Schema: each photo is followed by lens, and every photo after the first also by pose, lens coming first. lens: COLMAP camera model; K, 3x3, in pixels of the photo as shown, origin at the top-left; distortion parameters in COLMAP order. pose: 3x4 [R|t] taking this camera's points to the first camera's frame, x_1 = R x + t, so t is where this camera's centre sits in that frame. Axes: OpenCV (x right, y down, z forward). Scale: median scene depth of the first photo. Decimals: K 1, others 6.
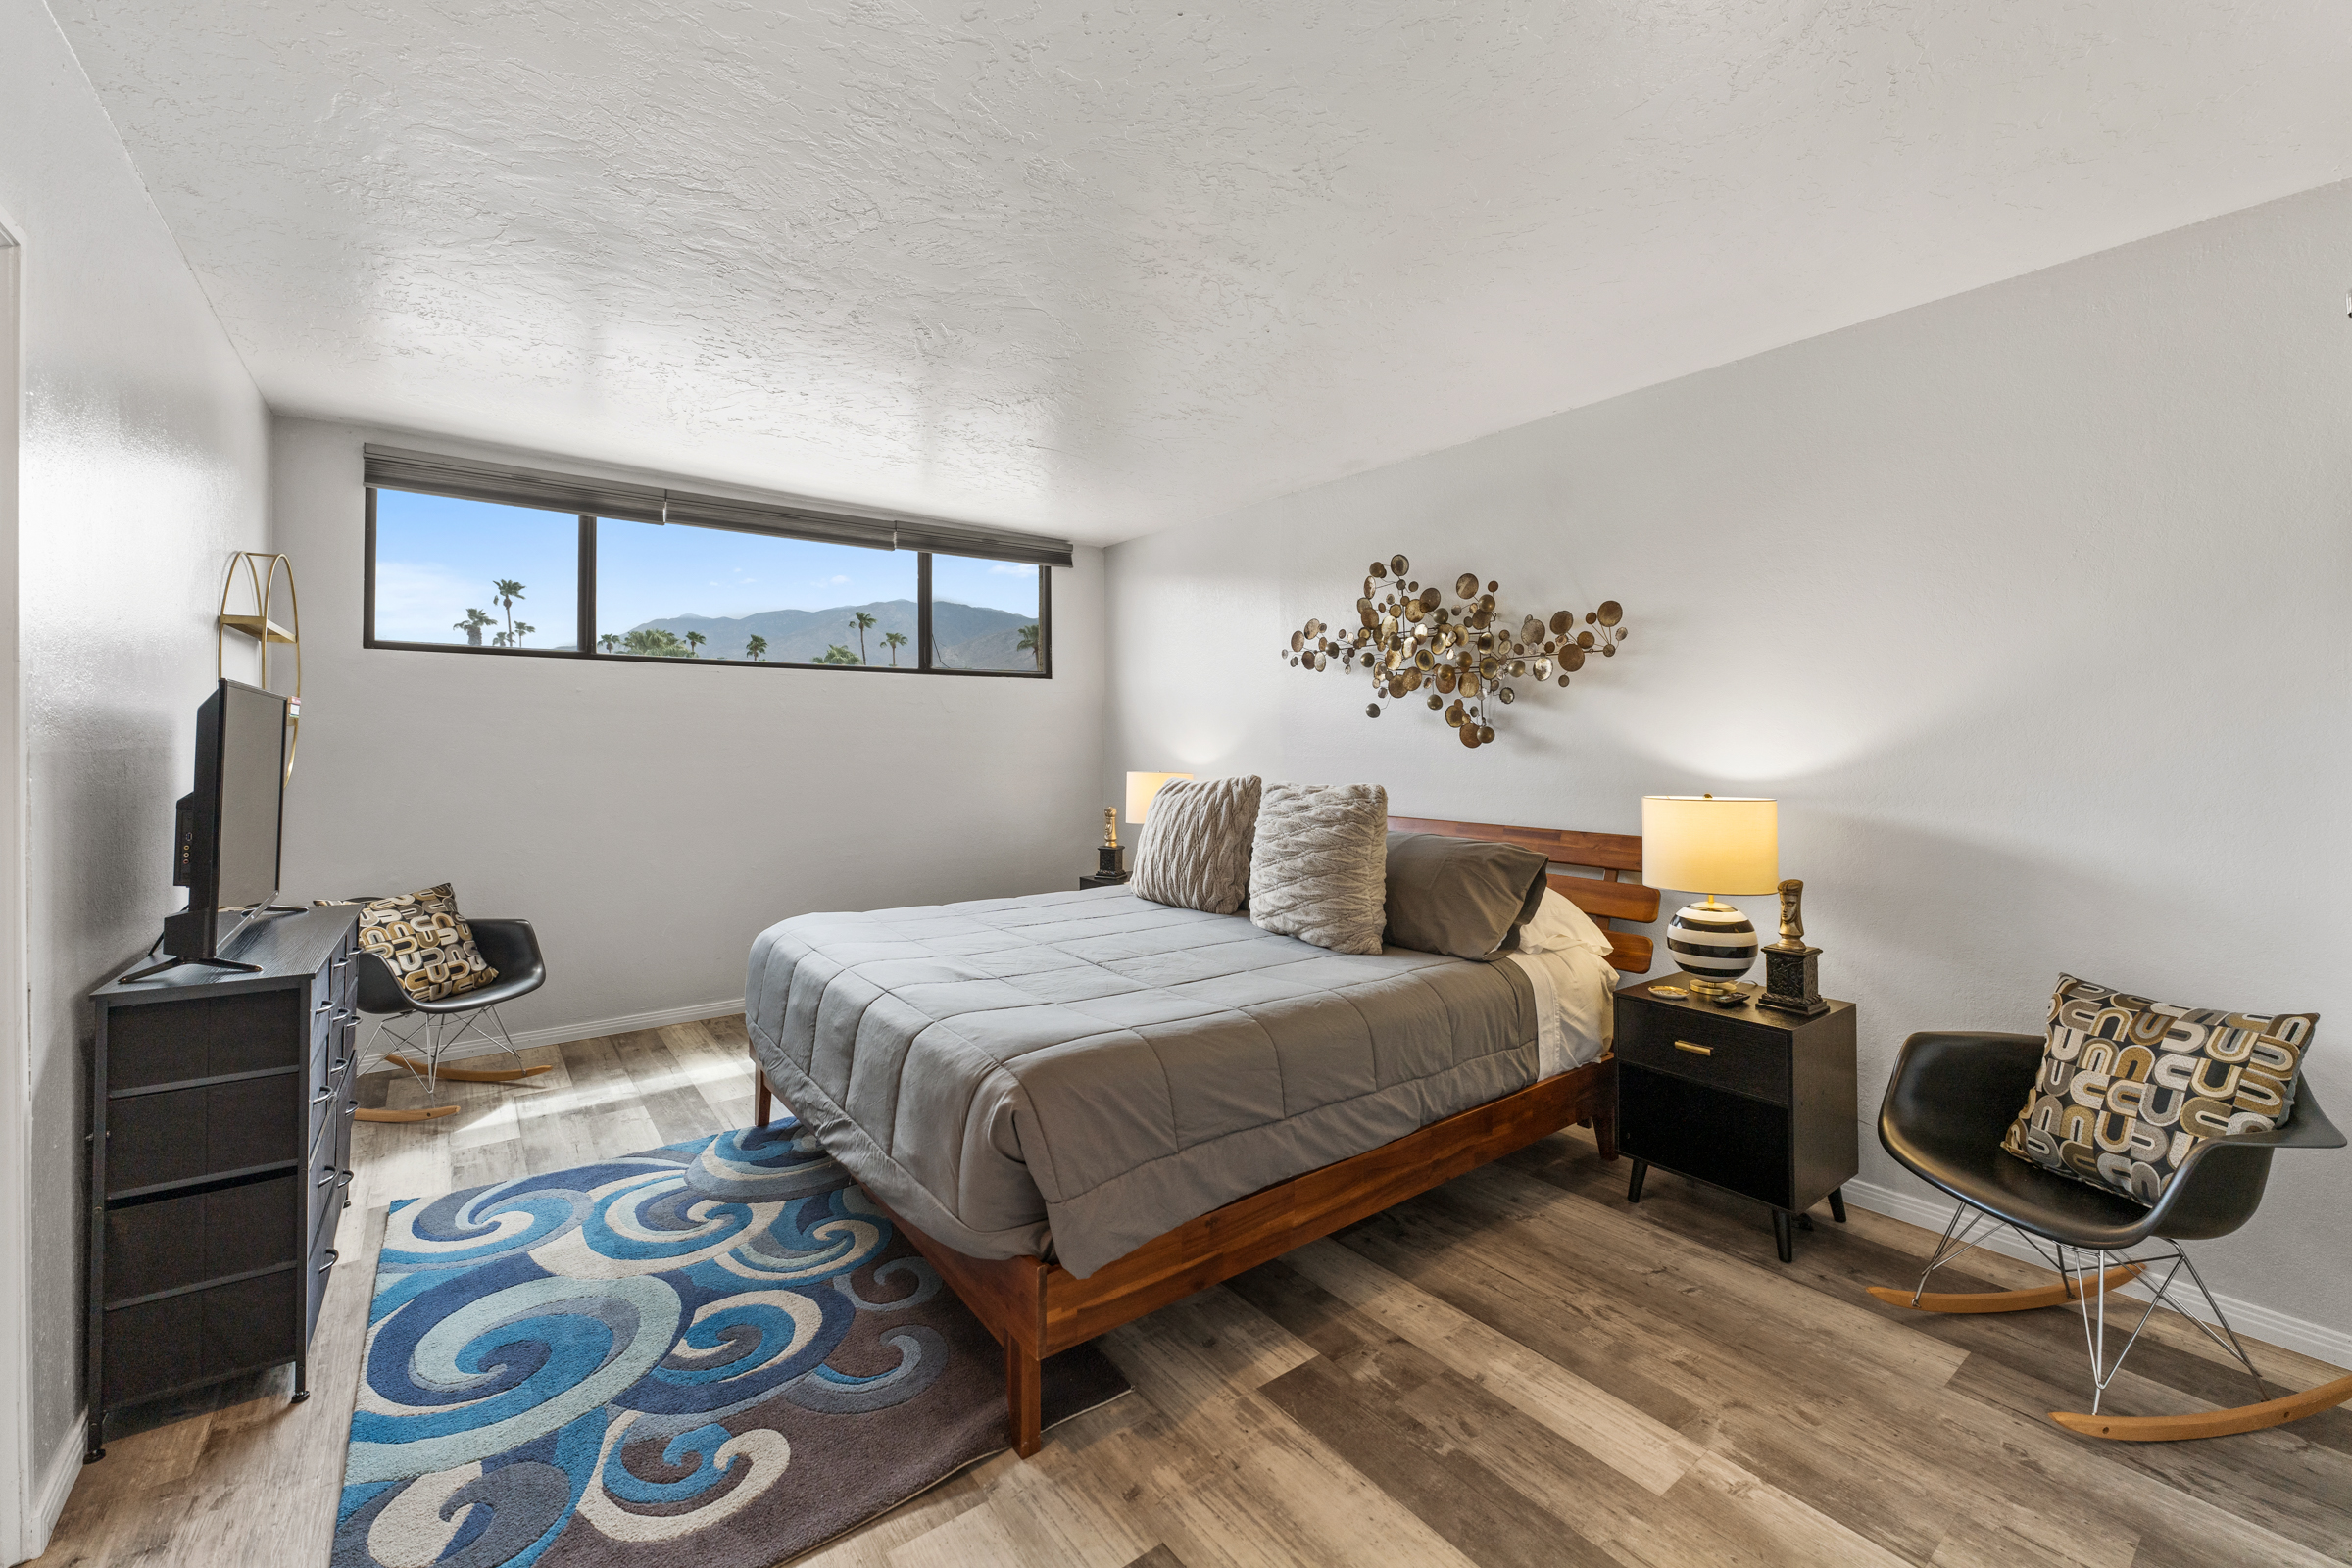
lens RADIAL K [[944.6, 0, 1169.7], [0, 944.6, 754.6], [0, 0, 1]] dist [0.001581, 0.000221]
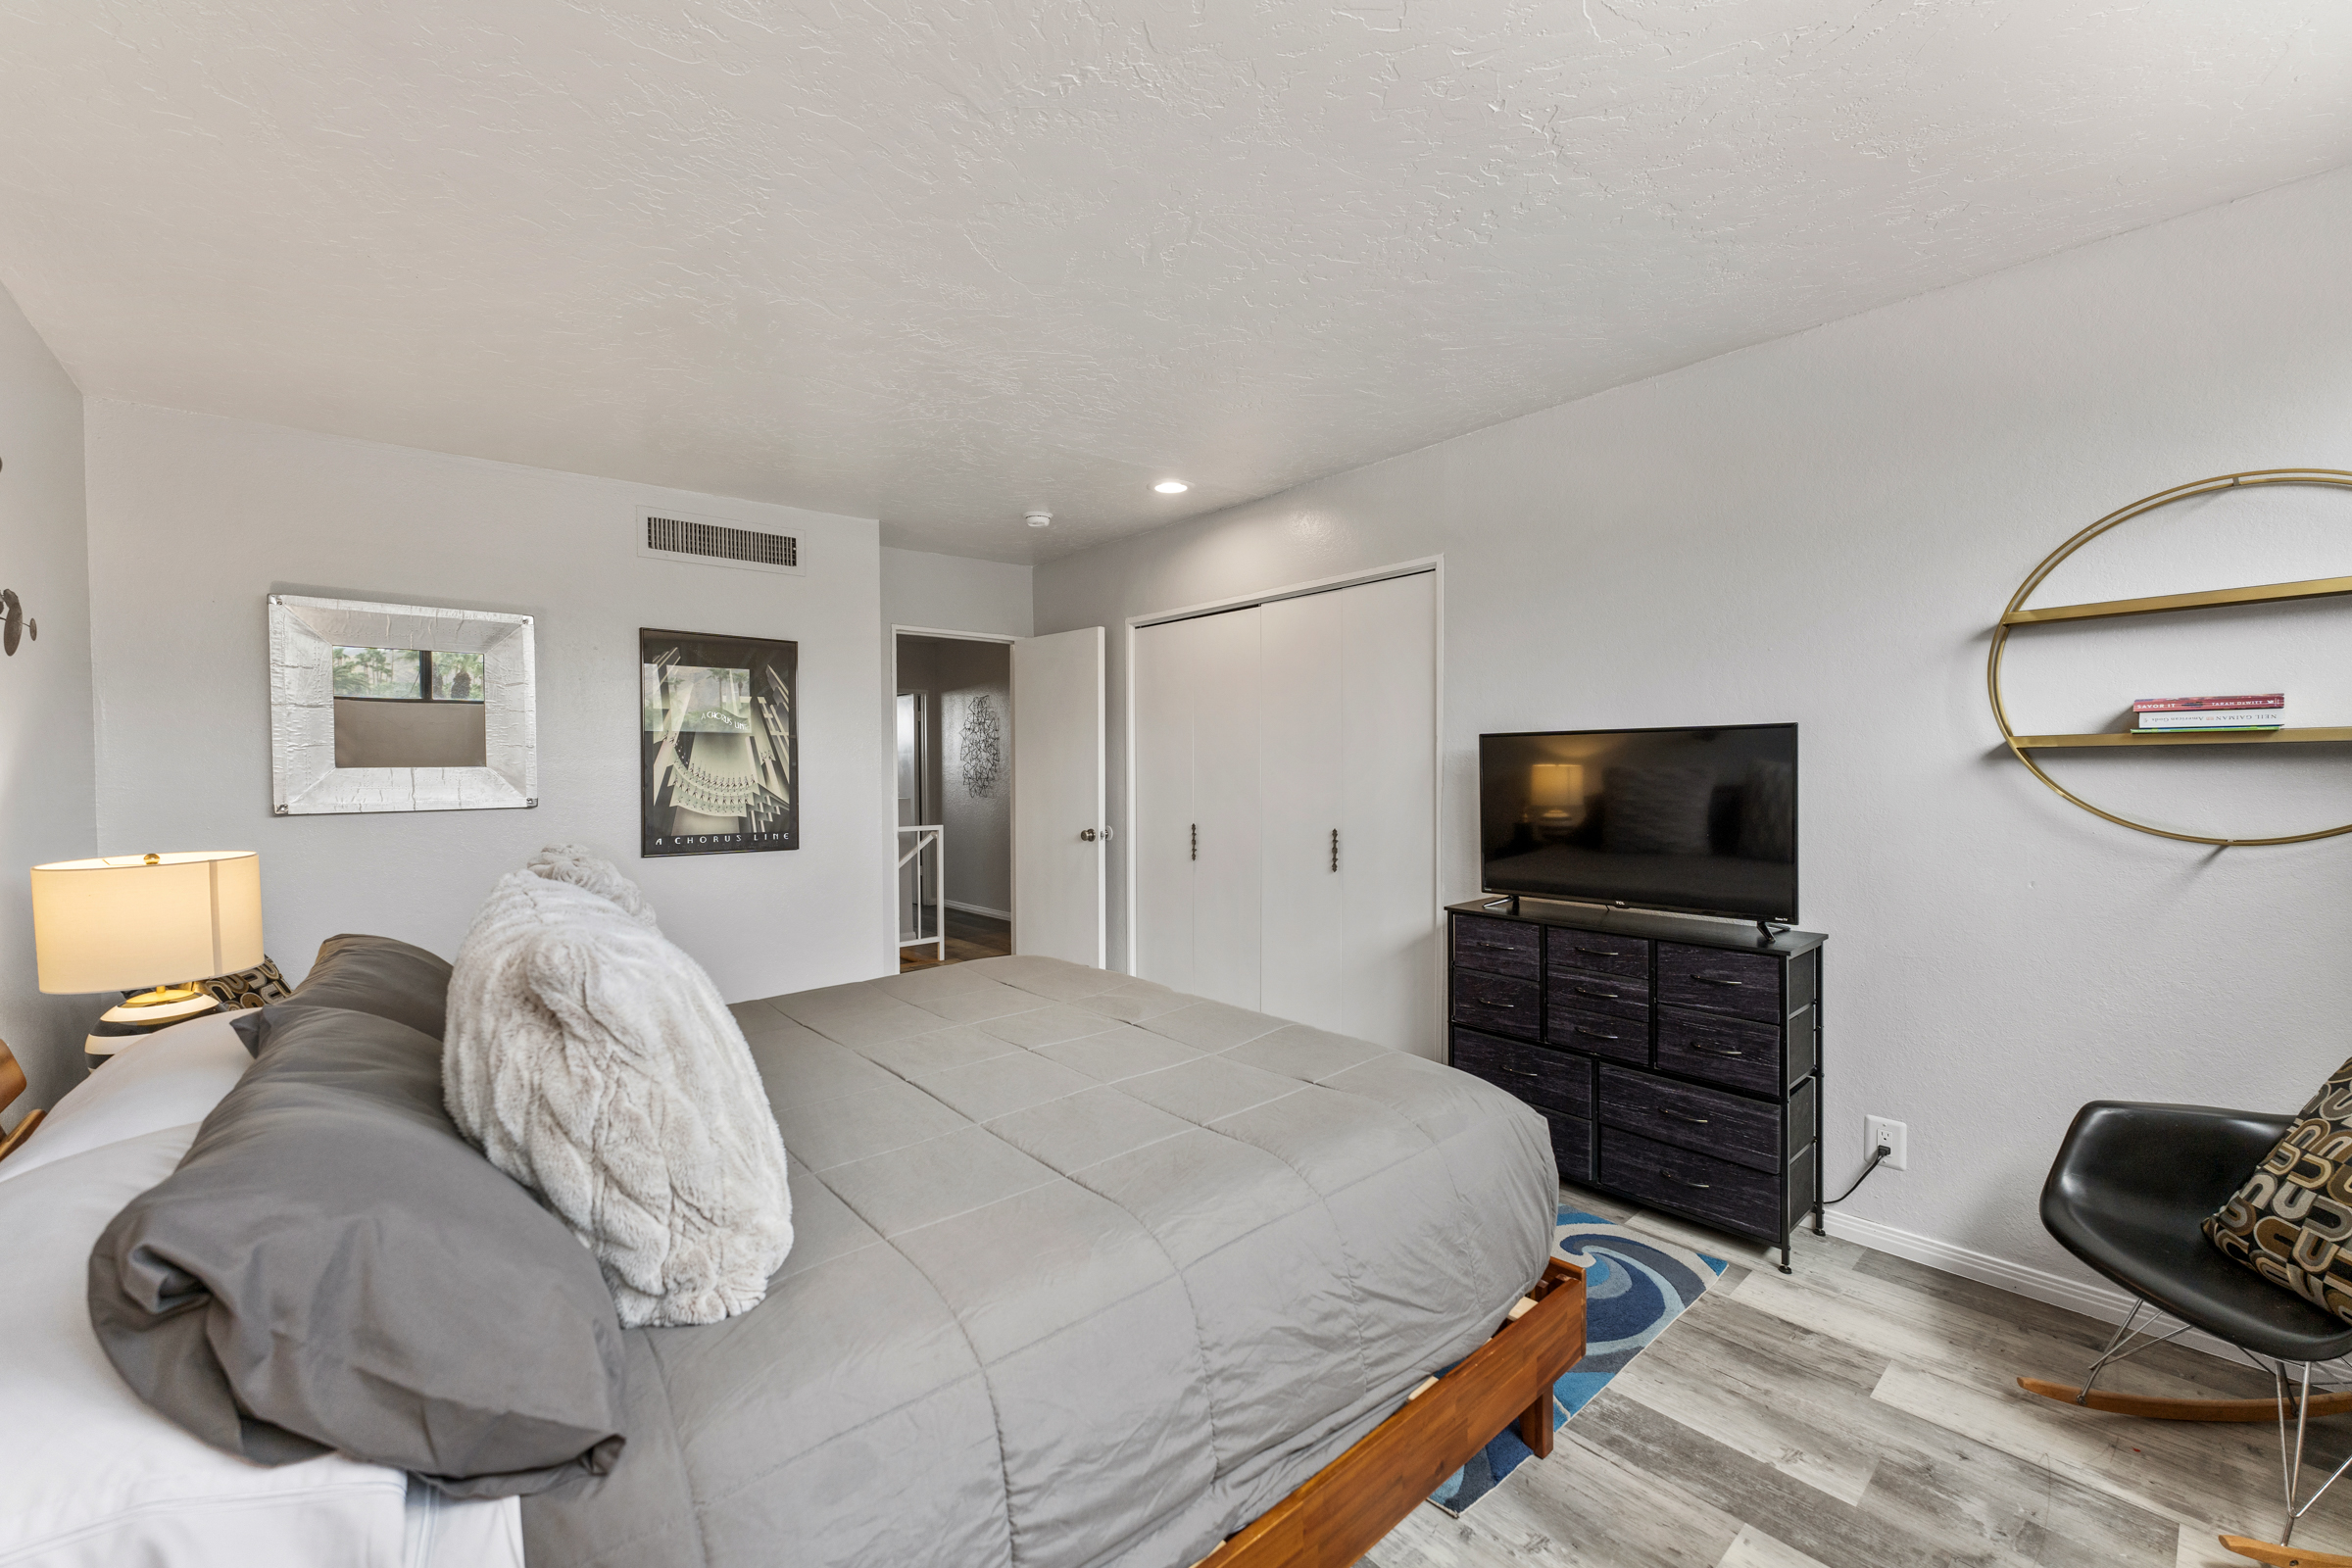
lens RADIAL K [[927.5, 0, 1166.6], [0, 927.5, 796.7], [0, 0, 1]] dist [0.001164, 0.000146]
pose [[-0.997477, 0.013587, -0.069677, -0.196280], [0.009669, 0.998369, 0.056263, -0.035930], [0.070328, 0.055447, -0.995982, 1.679059]]
